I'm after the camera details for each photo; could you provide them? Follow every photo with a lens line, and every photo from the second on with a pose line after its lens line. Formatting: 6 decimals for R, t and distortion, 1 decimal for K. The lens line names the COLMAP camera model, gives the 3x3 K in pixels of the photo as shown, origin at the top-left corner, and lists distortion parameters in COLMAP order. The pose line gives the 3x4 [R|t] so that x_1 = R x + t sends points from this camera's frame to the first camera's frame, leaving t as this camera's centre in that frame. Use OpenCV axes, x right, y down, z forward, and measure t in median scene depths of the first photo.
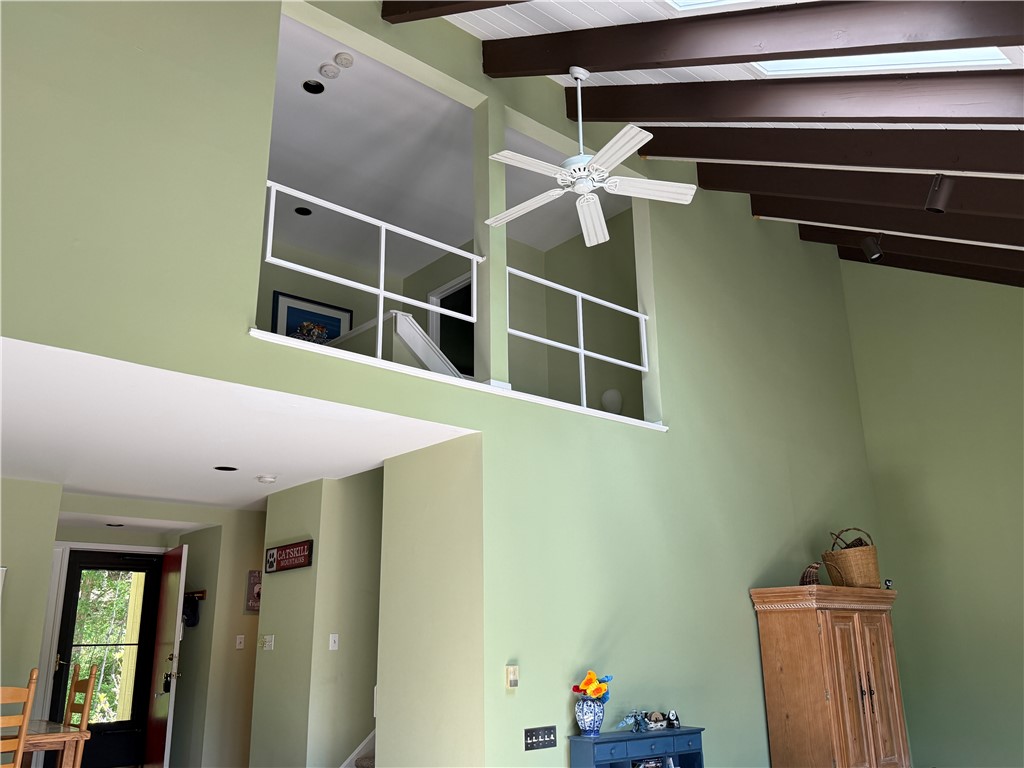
lens RADIAL K [[833.8, 0, 513.4], [0, 833.8, 382.8], [0, 0, 1]] dist [0.026215, -0.057524]
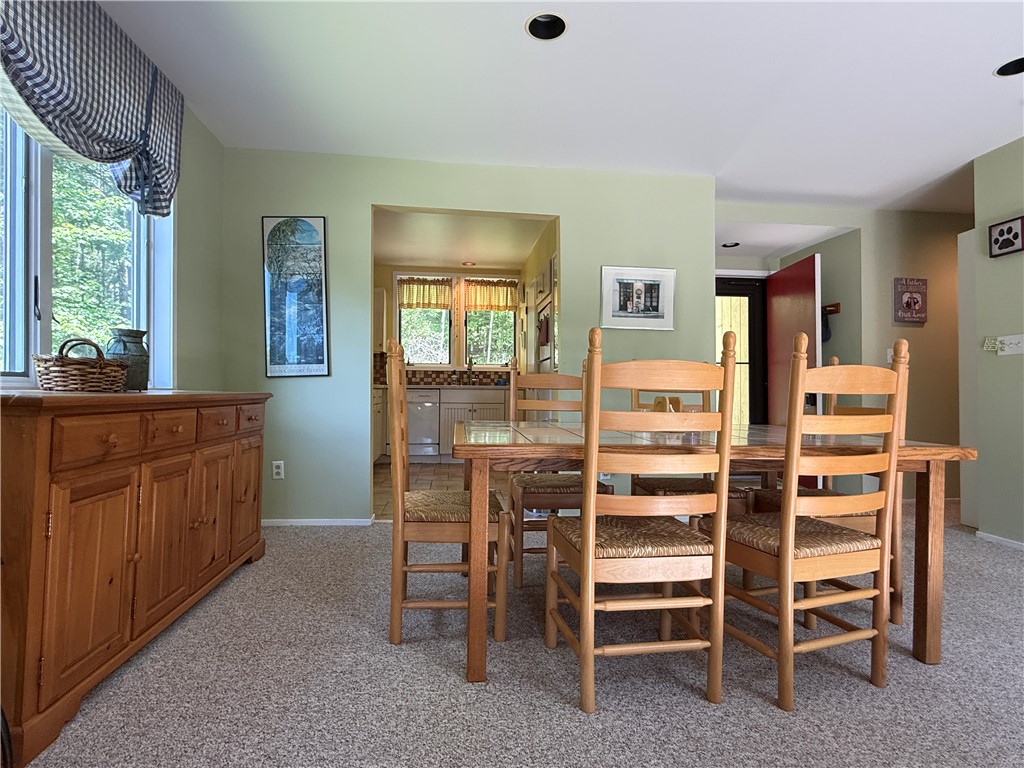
lens RADIAL K [[527.7, 0, 508.8], [0, 527.7, 386.4], [0, 0, 1]] dist [-0.003328, 0.001386]
pose [[0.818844, 0.016719, -0.573772, -0.424060], [0.152040, 0.957557, 0.244882, 0.177053], [0.553514, -0.287757, 0.781549, 0.406785]]
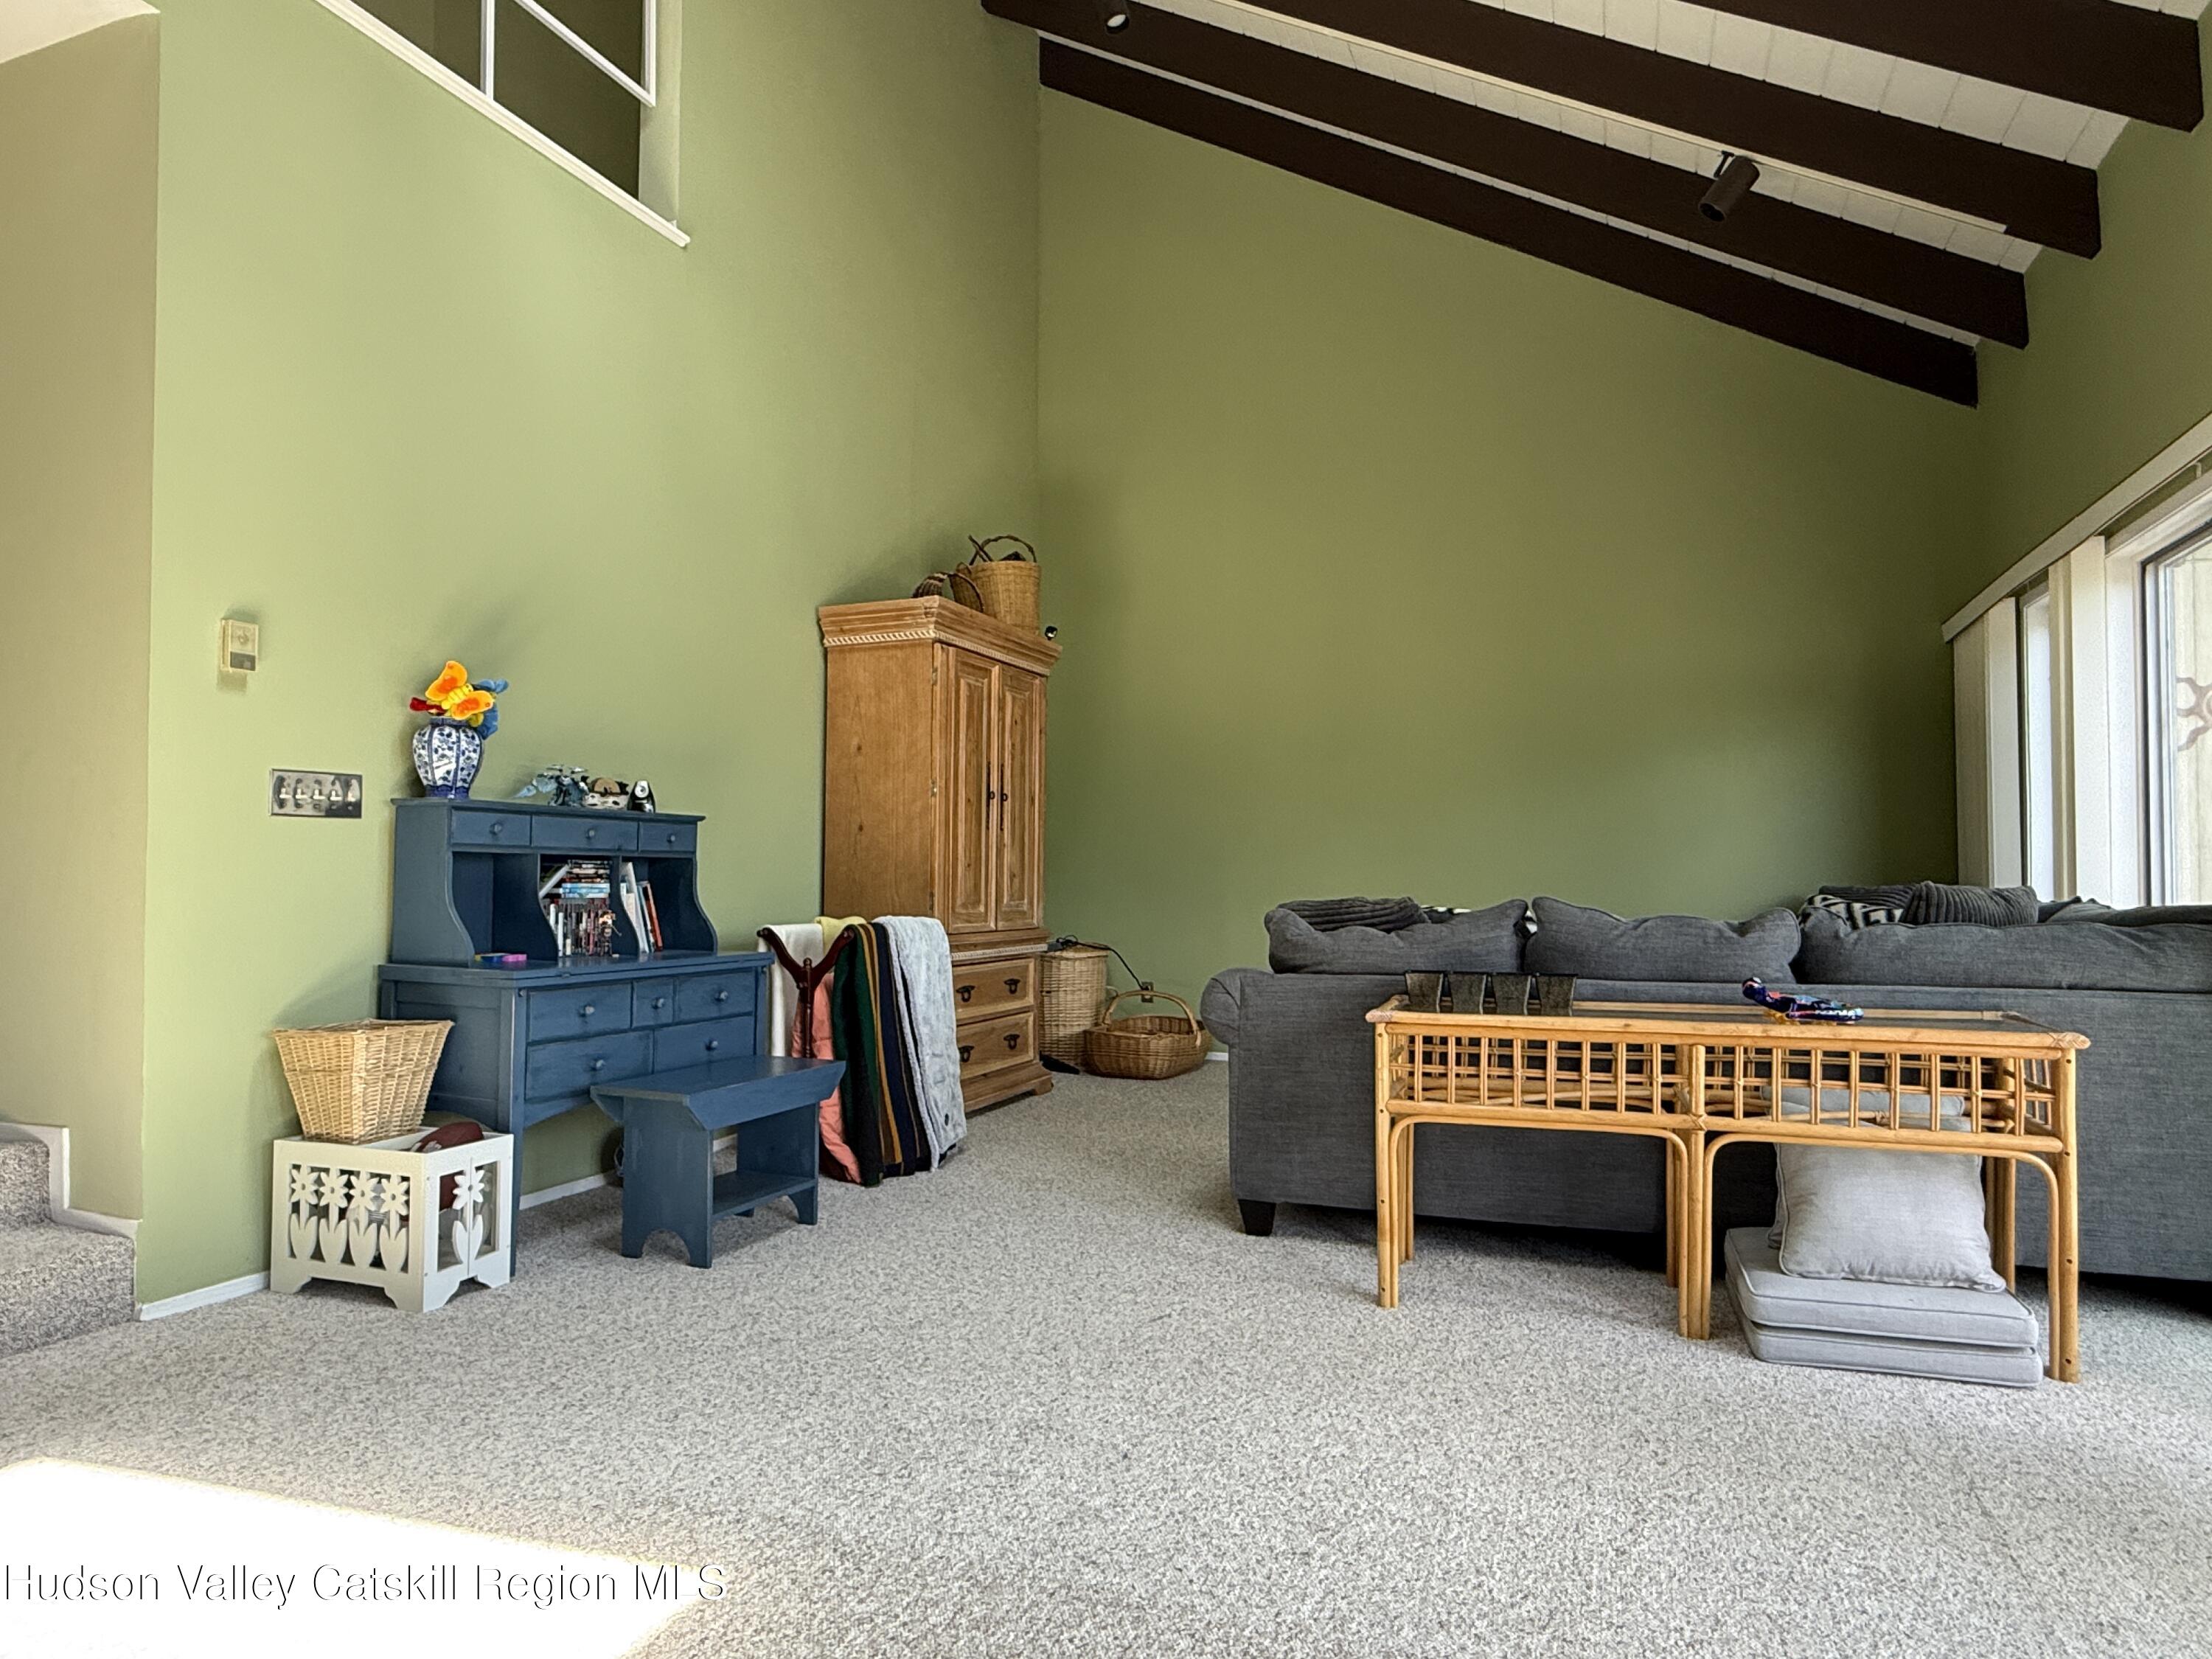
lens RADIAL K [[1287.4, 0, 1098.7], [0, 1287.4, 832.7], [0, 0, 1]] dist [-0.005709, 0.000061]
pose [[0.880521, 0.035620, 0.472666, 0.059932], [-0.159830, 0.961086, 0.225317, 0.179971], [-0.446247, -0.273942, 0.851950, 0.190416]]
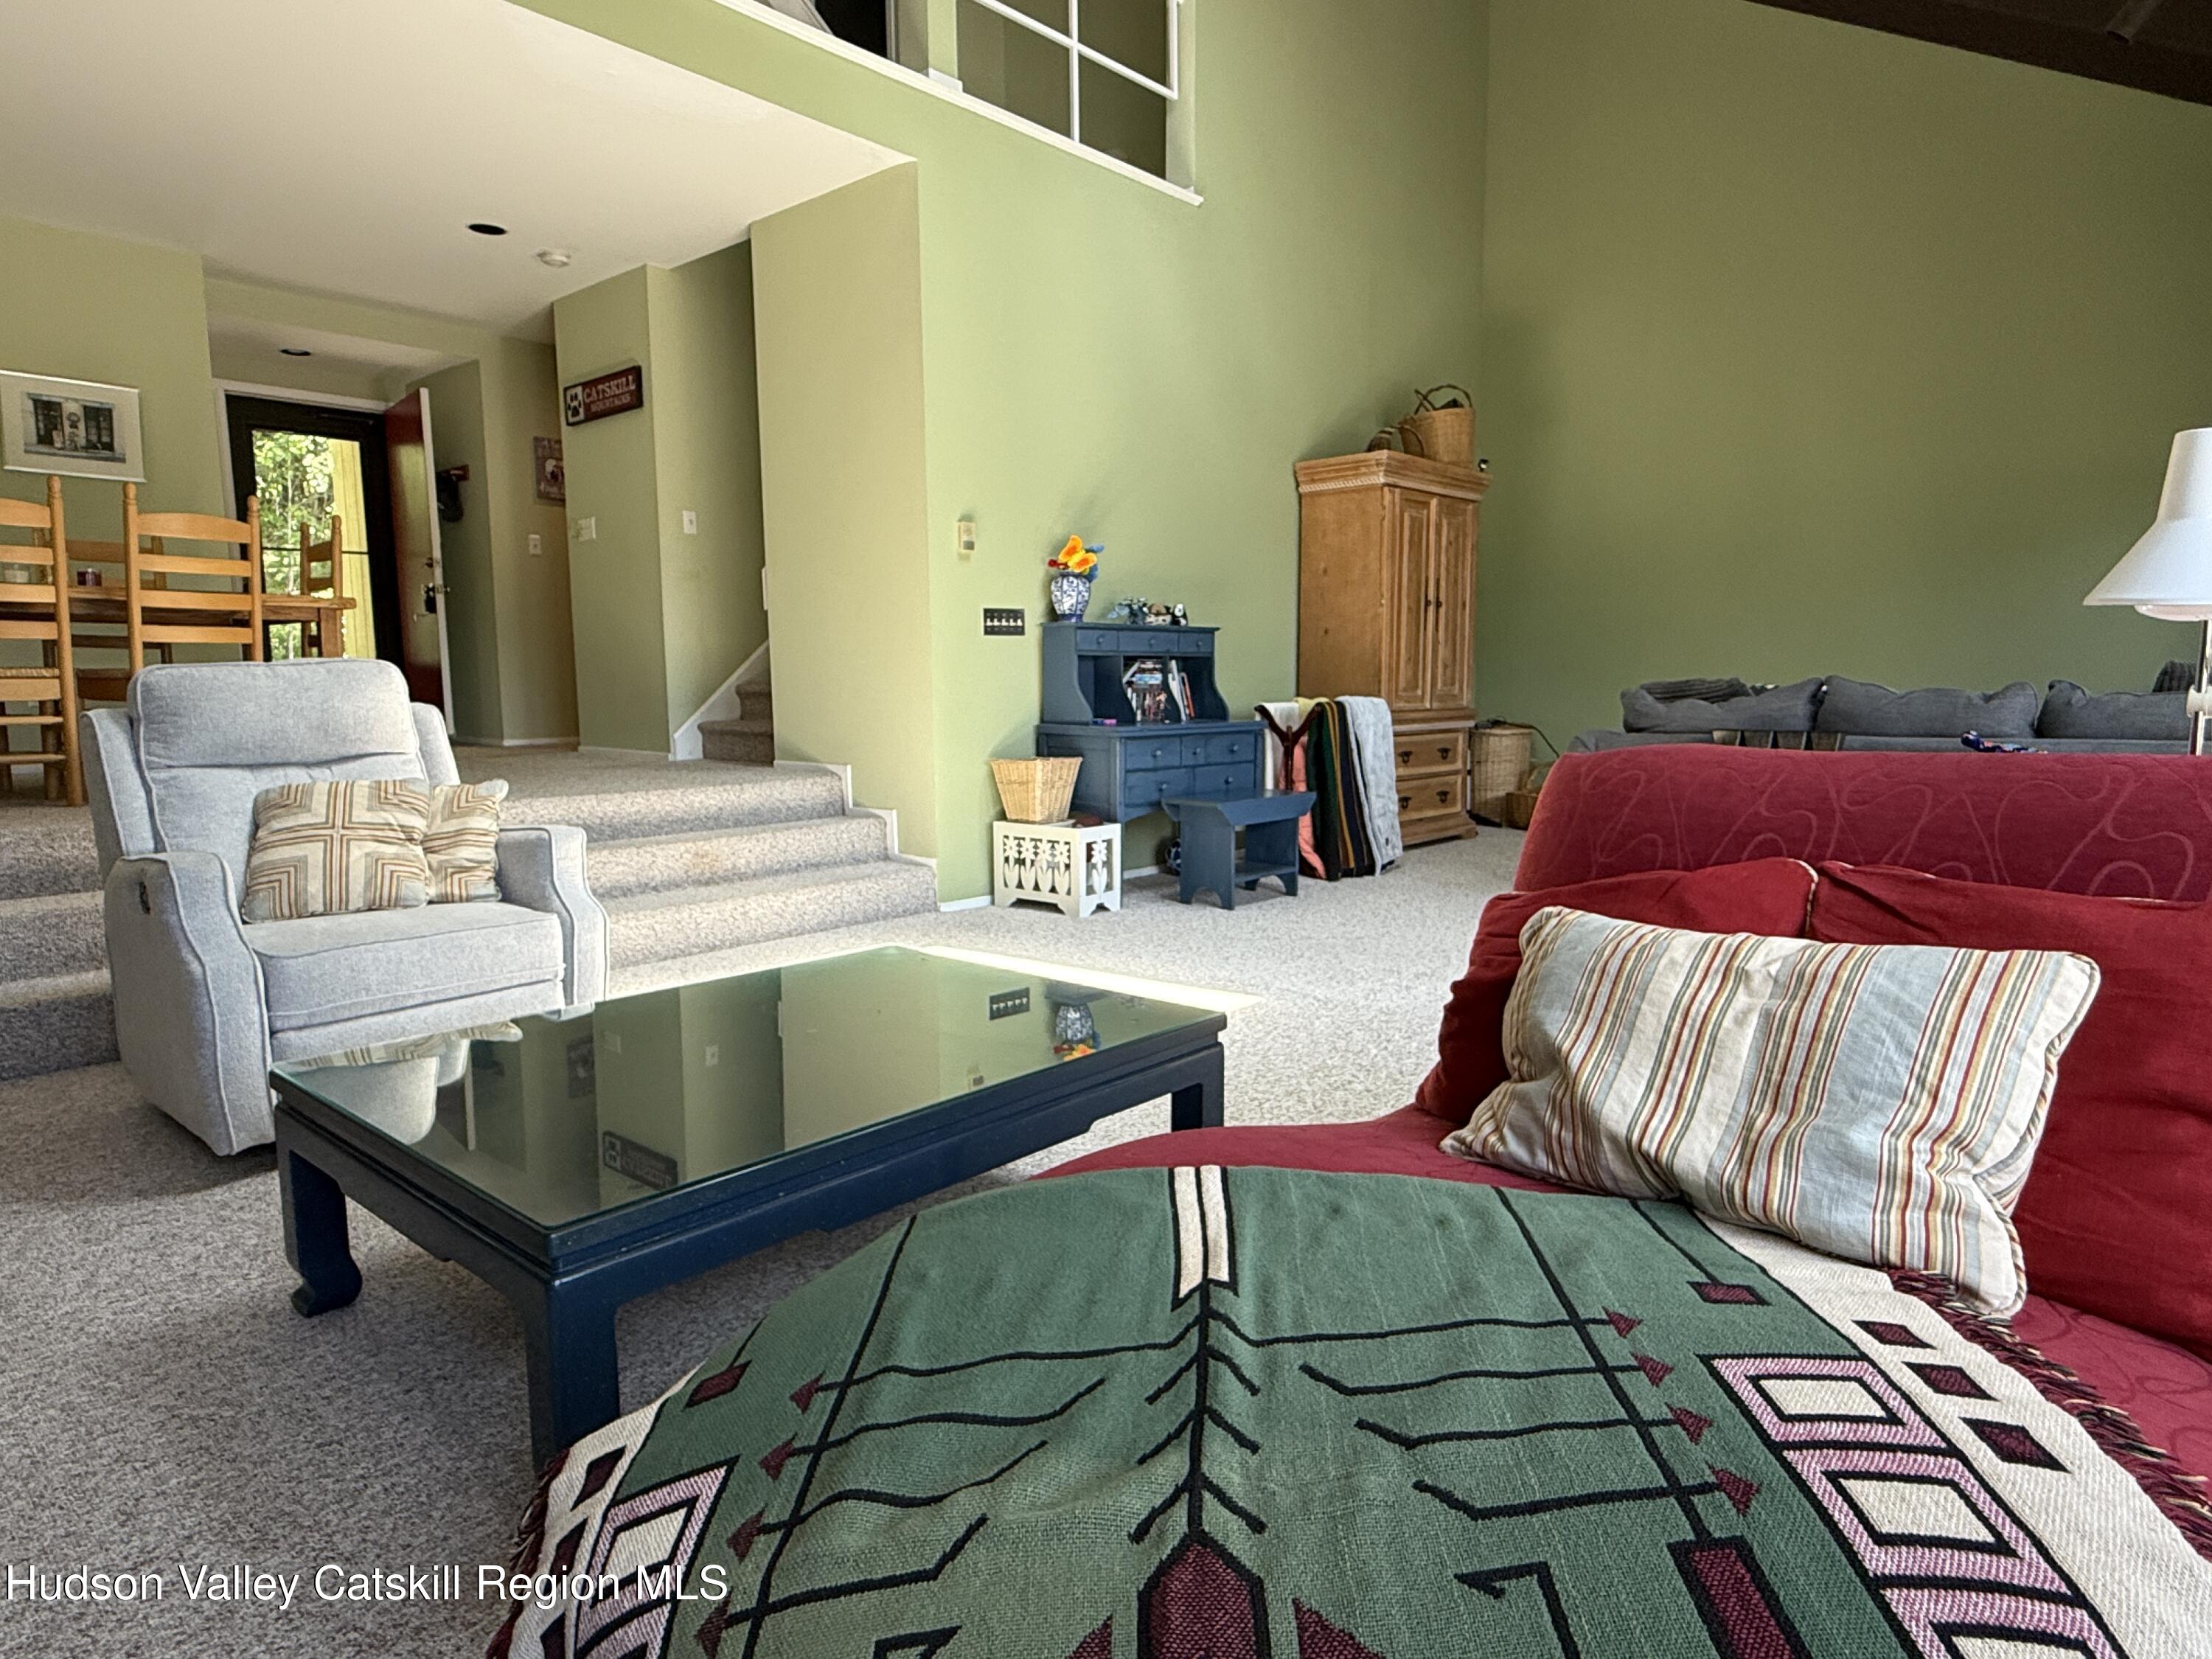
lens RADIAL K [[1287.4, 0, 1091.9], [0, 1287.4, 830.3], [0, 0, 1]] dist [-0.005709, 0.000061]
pose [[0.991060, -0.008361, 0.133158, -0.034104], [-0.047285, 0.911243, 0.409146, 0.098722], [-0.124760, -0.411784, 0.902701, -0.084541]]
